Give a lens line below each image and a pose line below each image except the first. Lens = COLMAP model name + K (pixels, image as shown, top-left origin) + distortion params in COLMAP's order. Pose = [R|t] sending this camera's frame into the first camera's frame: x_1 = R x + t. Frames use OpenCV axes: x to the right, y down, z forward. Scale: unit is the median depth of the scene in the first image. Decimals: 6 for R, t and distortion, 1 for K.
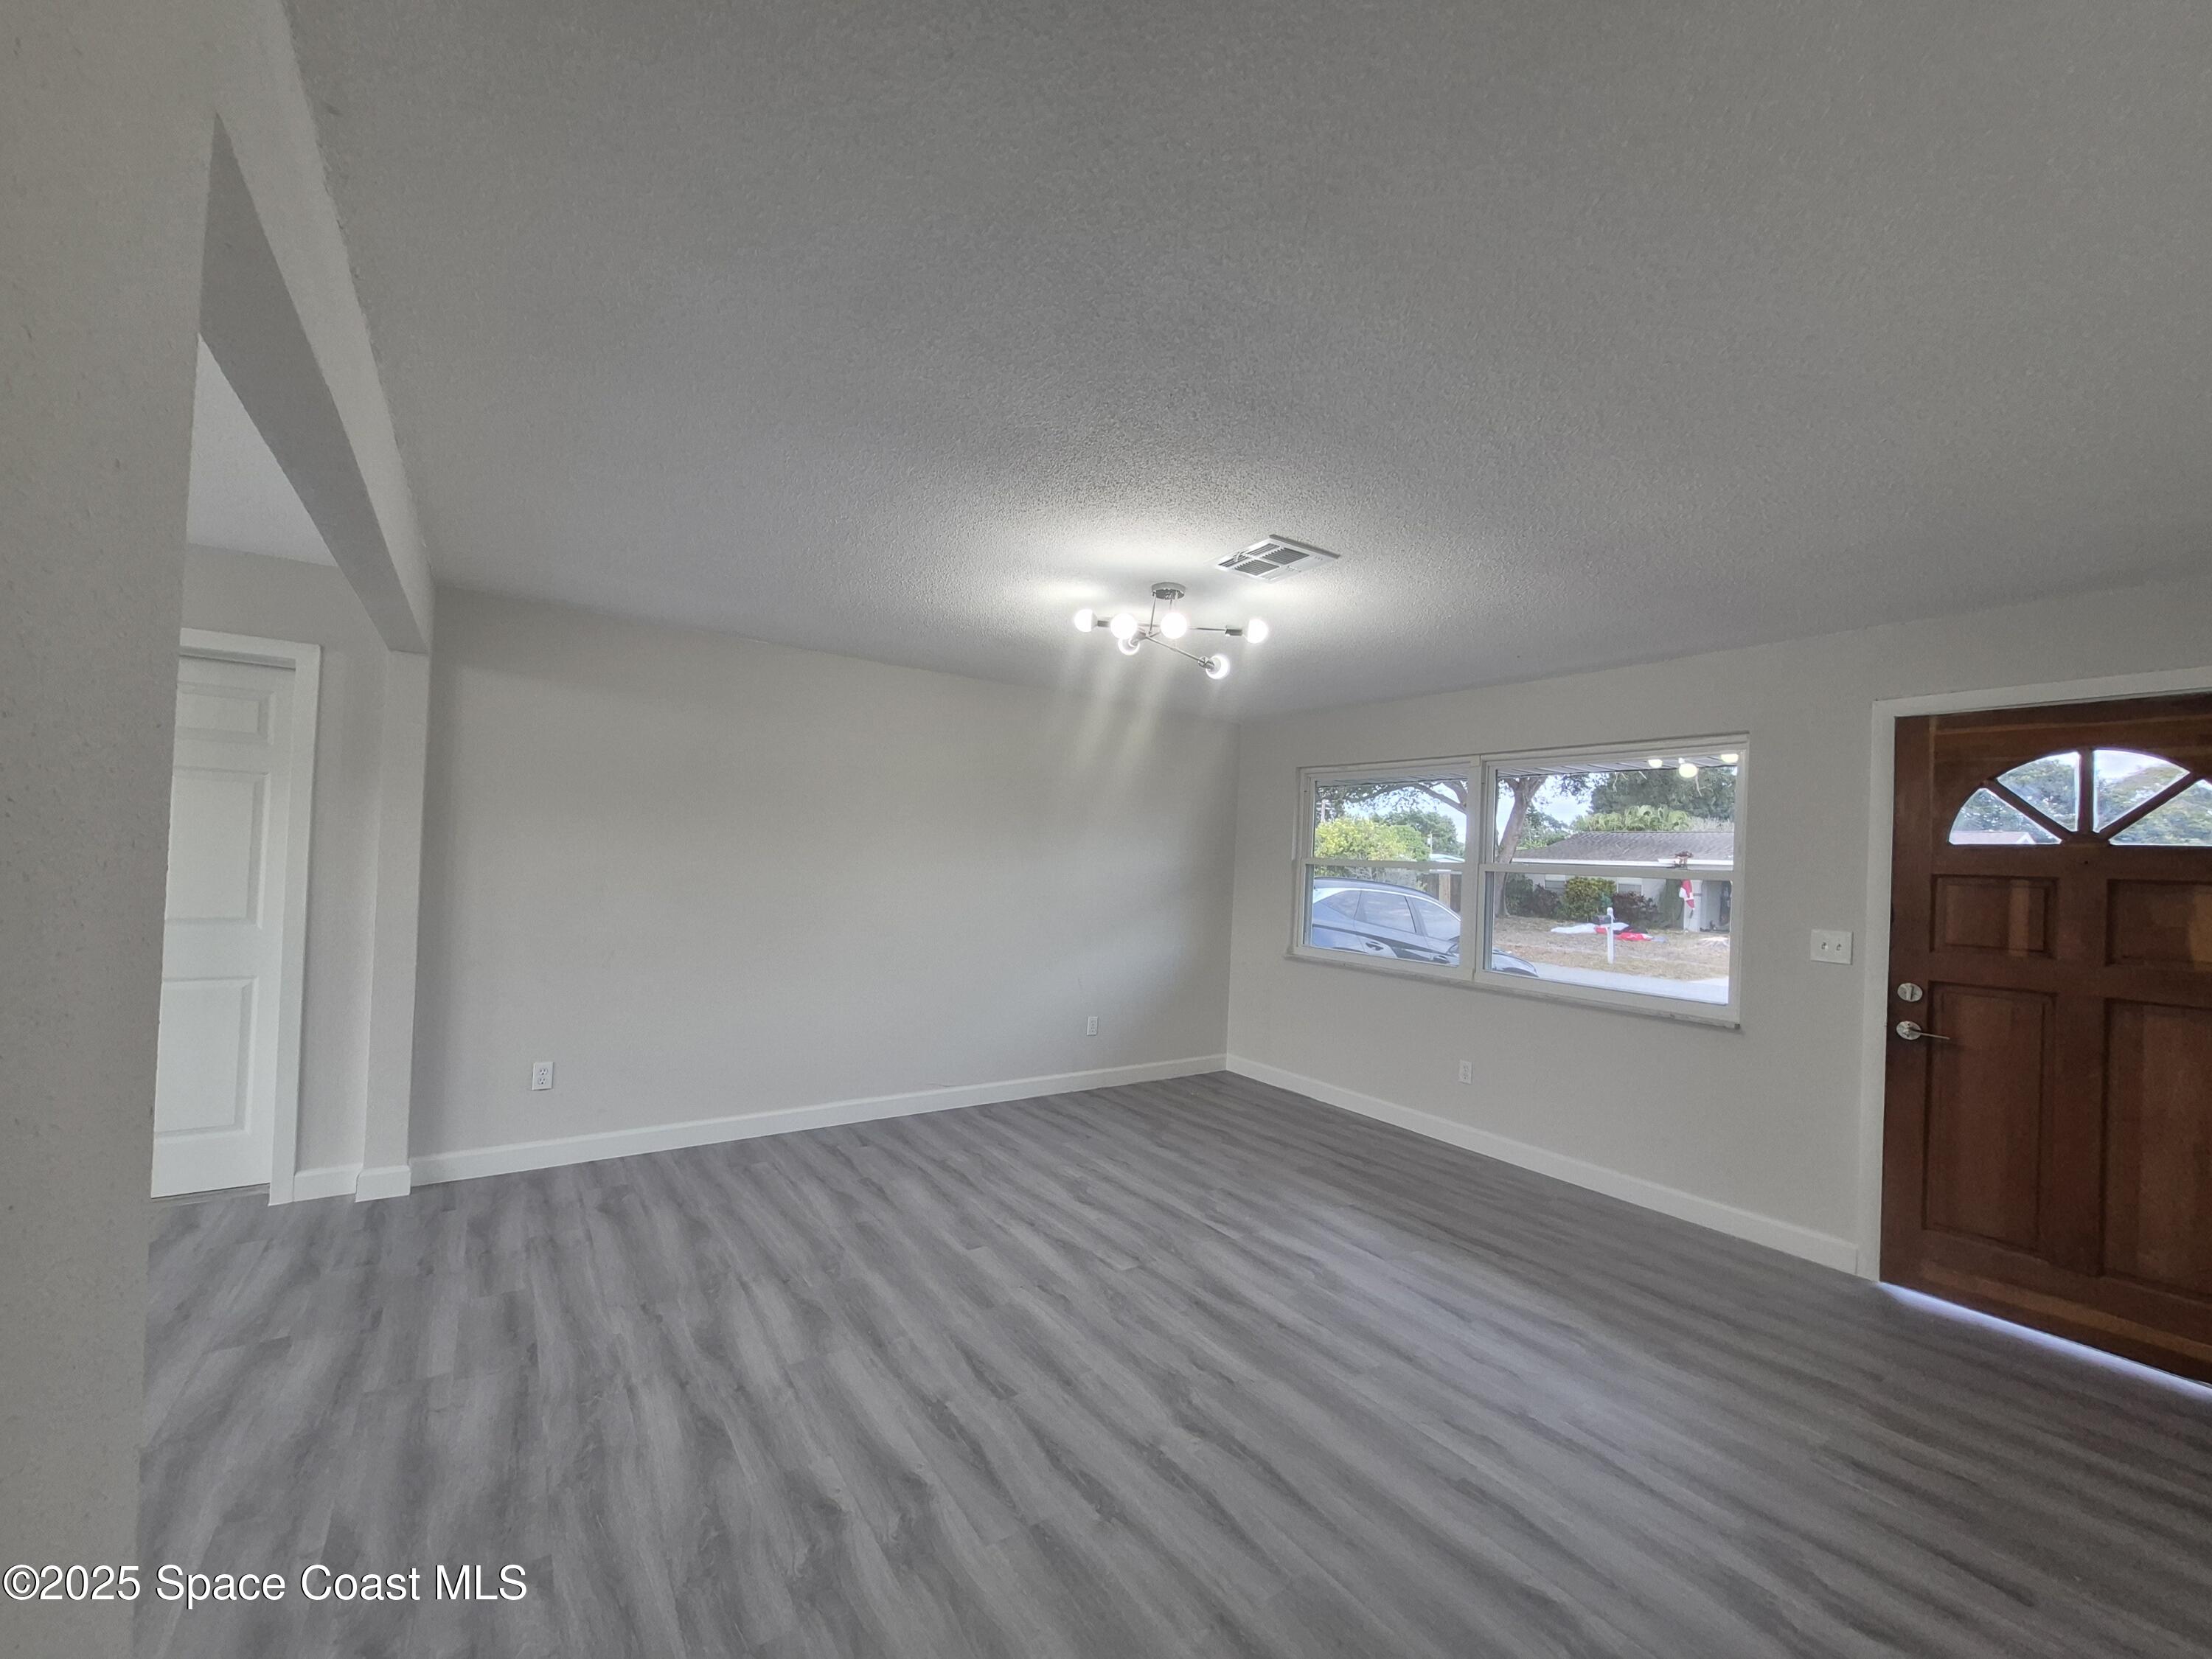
lens RADIAL K [[863.1, 0, 1084.1], [0, 863.1, 851.8], [0, 0, 1]] dist [0.002805, -0.000549]
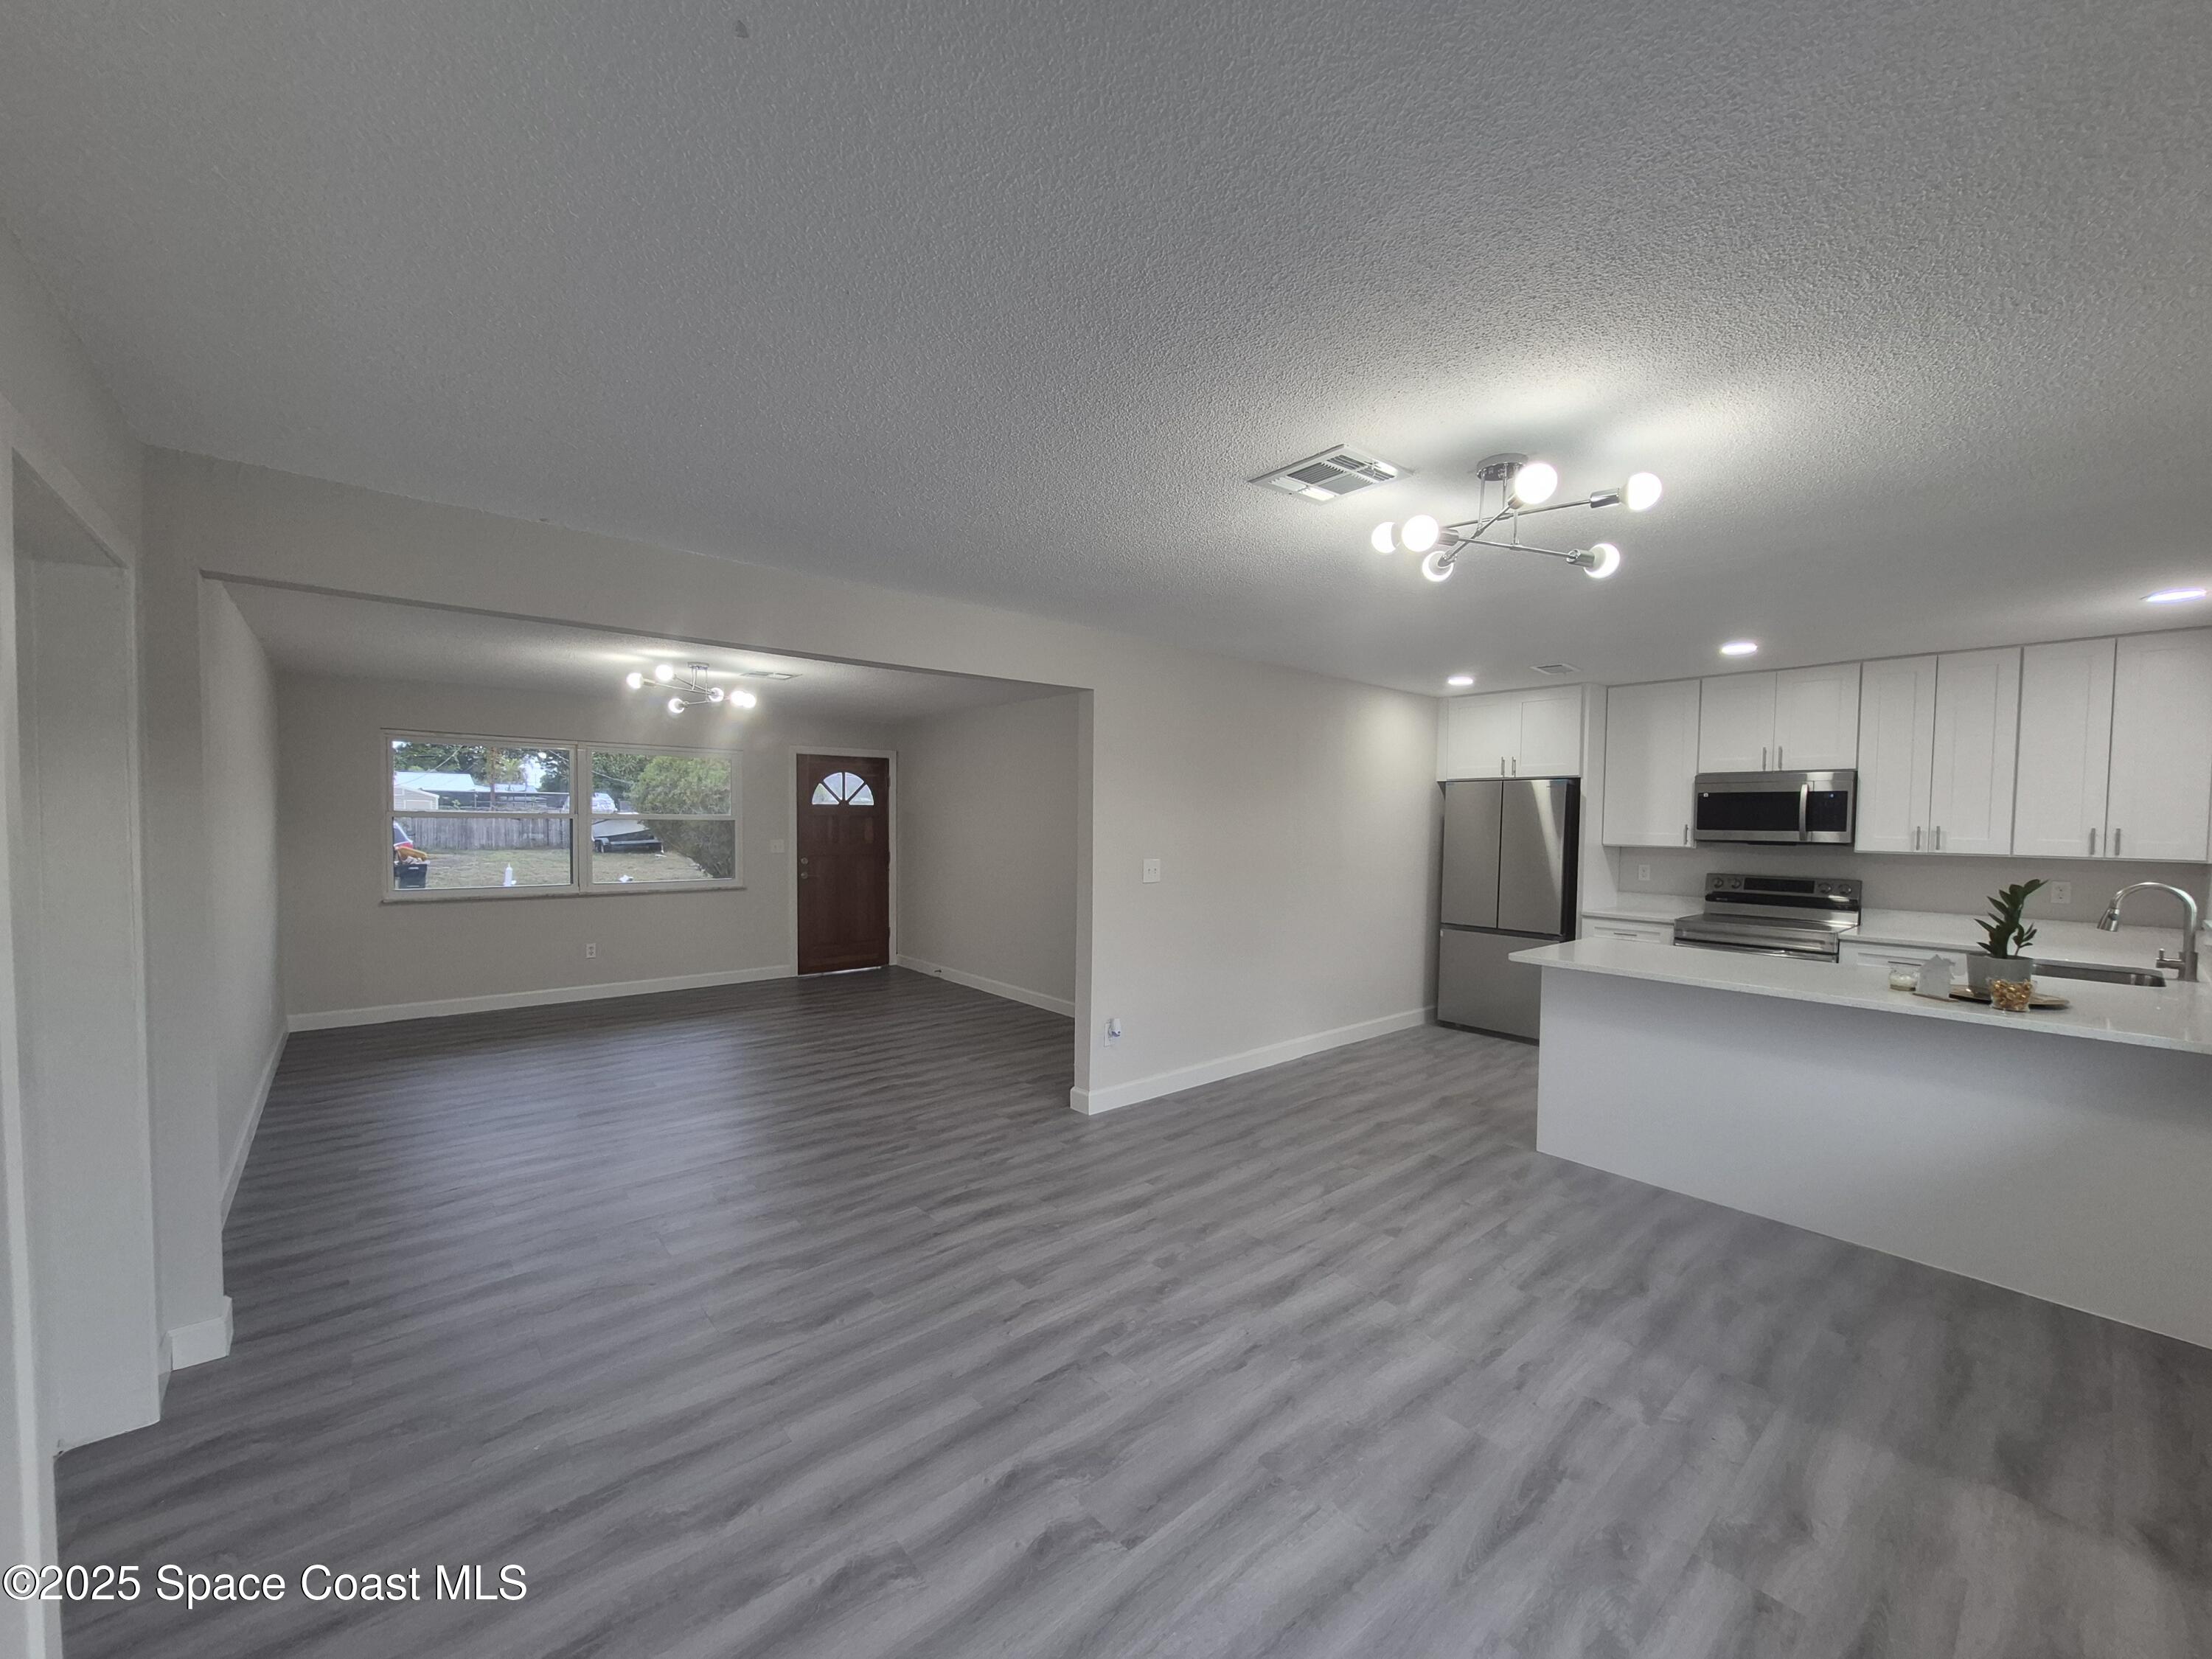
lens RADIAL K [[863.1, 0, 1121.8], [0, 863.1, 866.9], [0, 0, 1]] dist [0.002805, -0.000549]
pose [[-0.125833, -0.098636, 0.987136, -1.654113], [-0.024881, 0.995046, 0.096255, -0.089384], [-0.991739, -0.012449, -0.127664, 0.372715]]
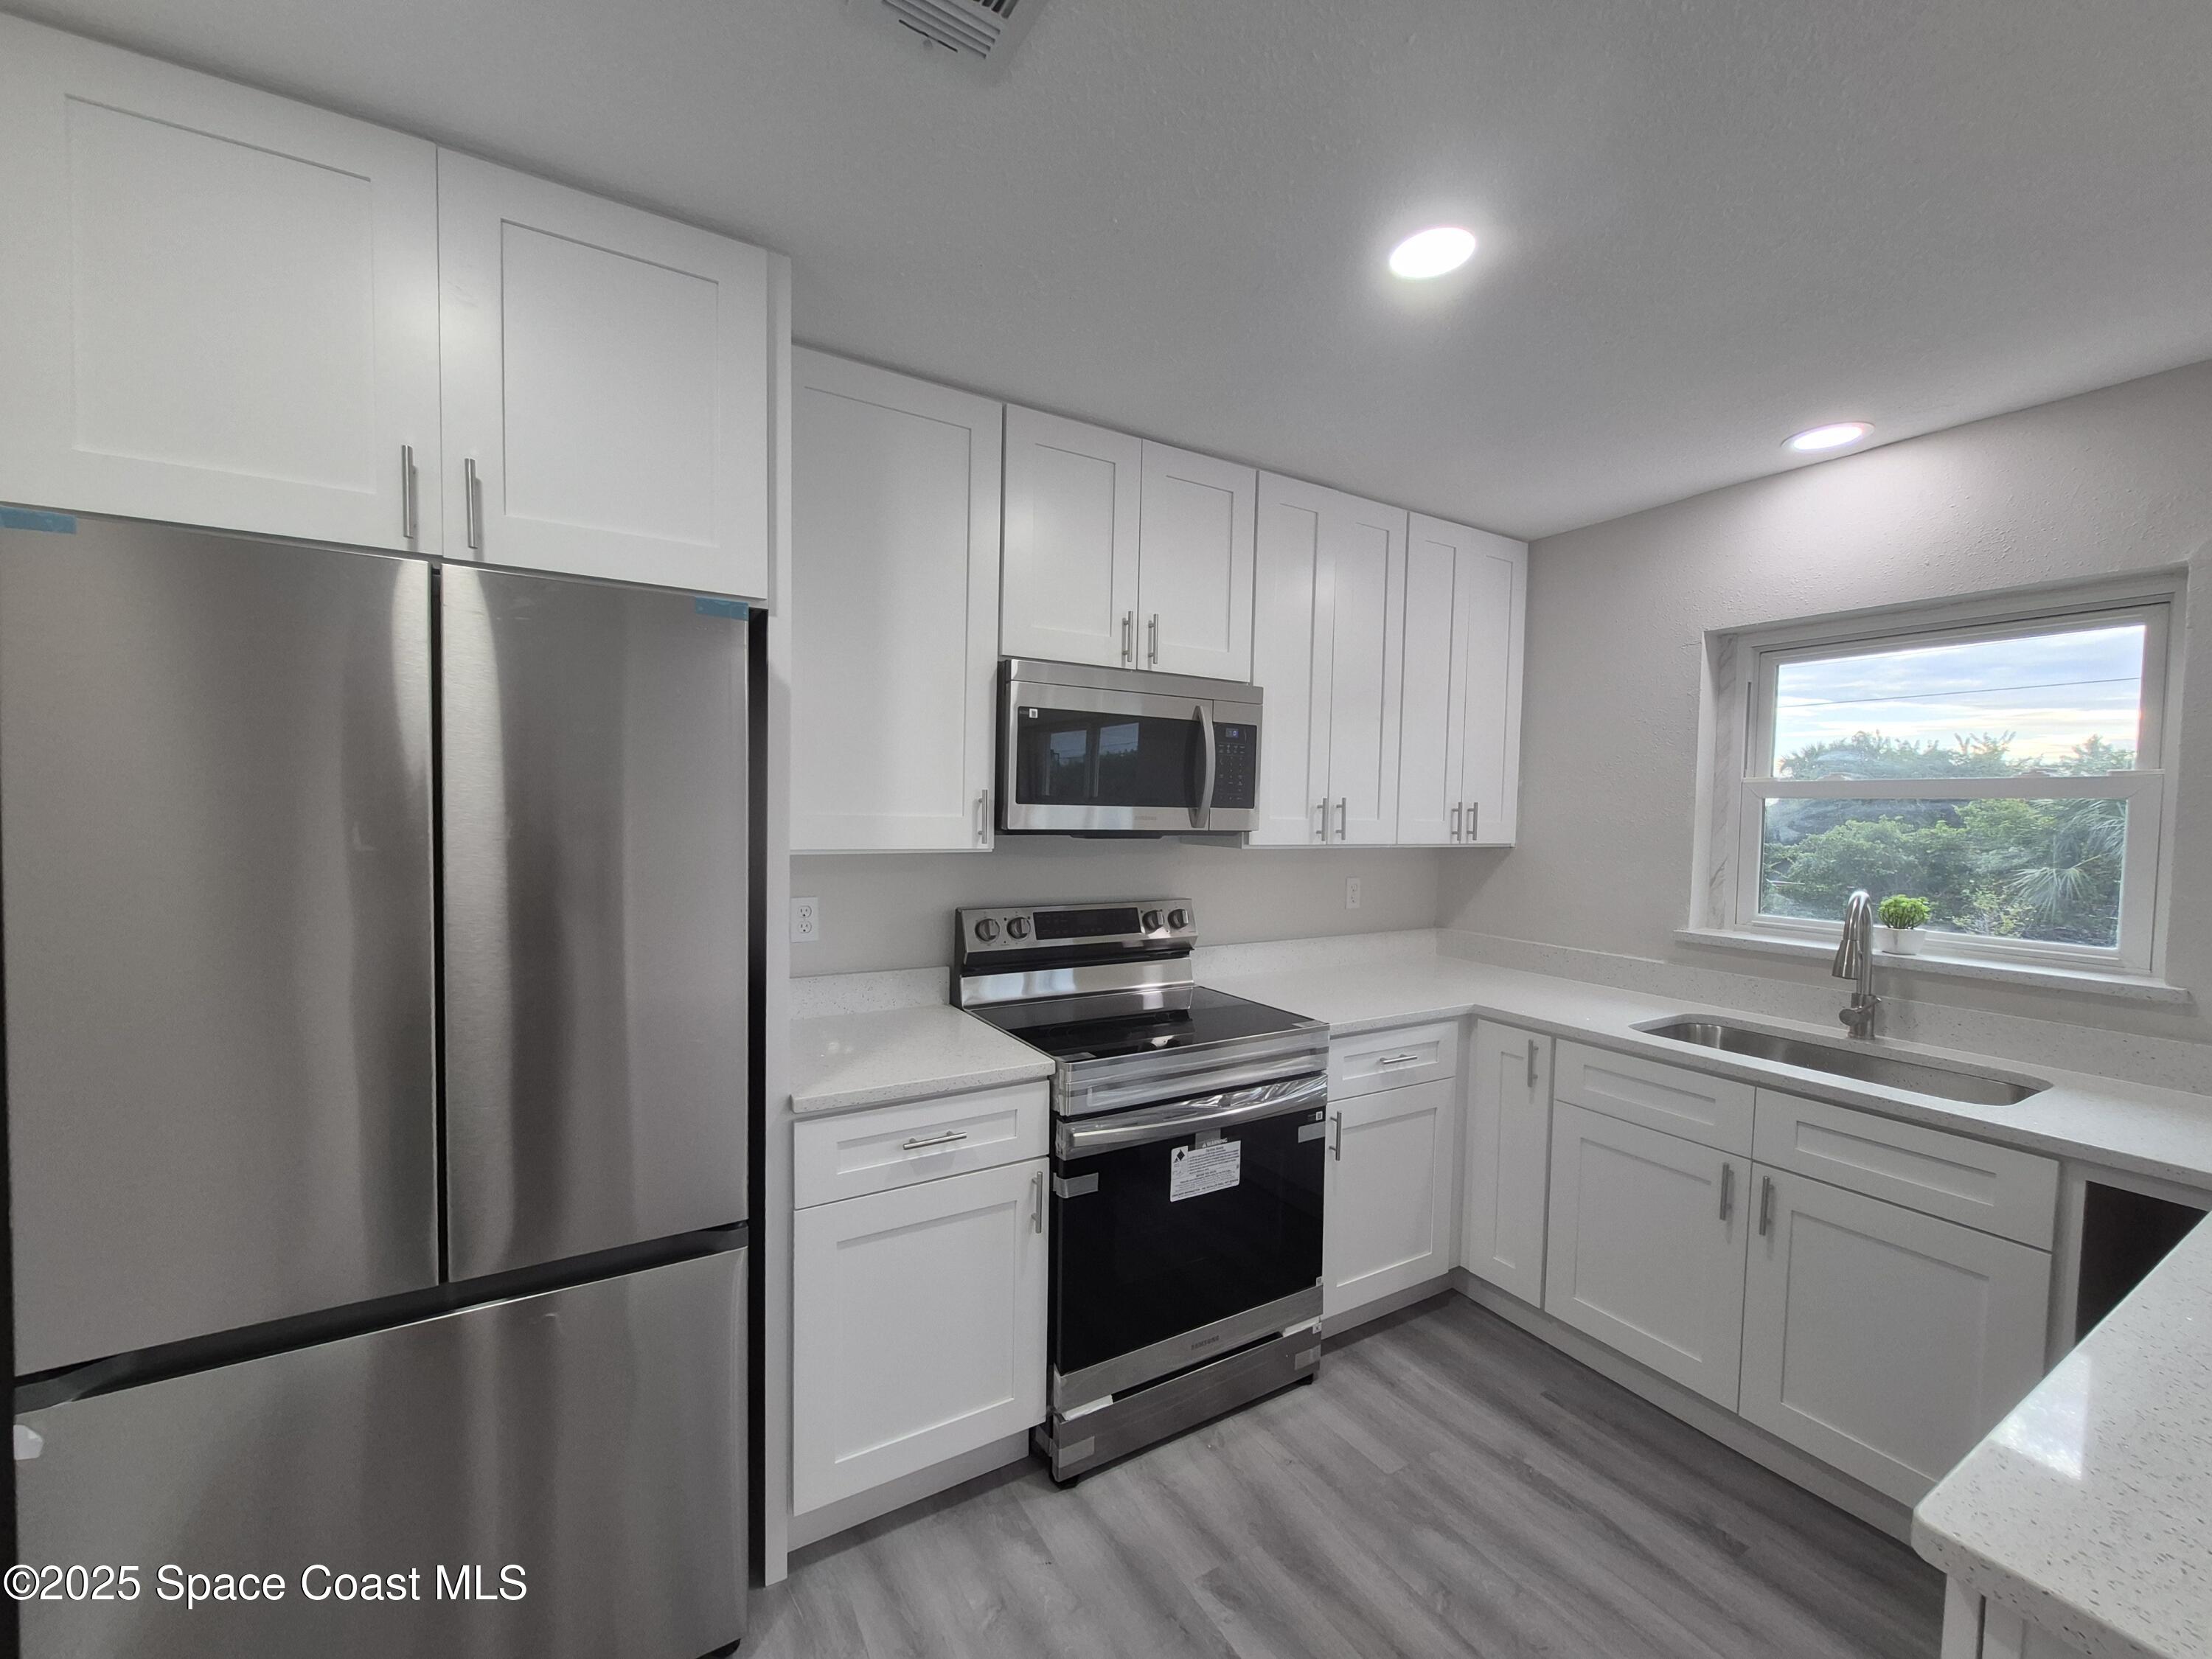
lens RADIAL K [[863.1, 0, 1086.0], [0, 863.1, 844.2], [0, 0, 1]] dist [0.002805, -0.000549]
pose [[-0.995196, -0.065466, 0.072796, -0.203312], [-0.062861, 0.997317, 0.037517, -0.024027], [-0.075057, 0.032760, -0.996641, -0.328471]]
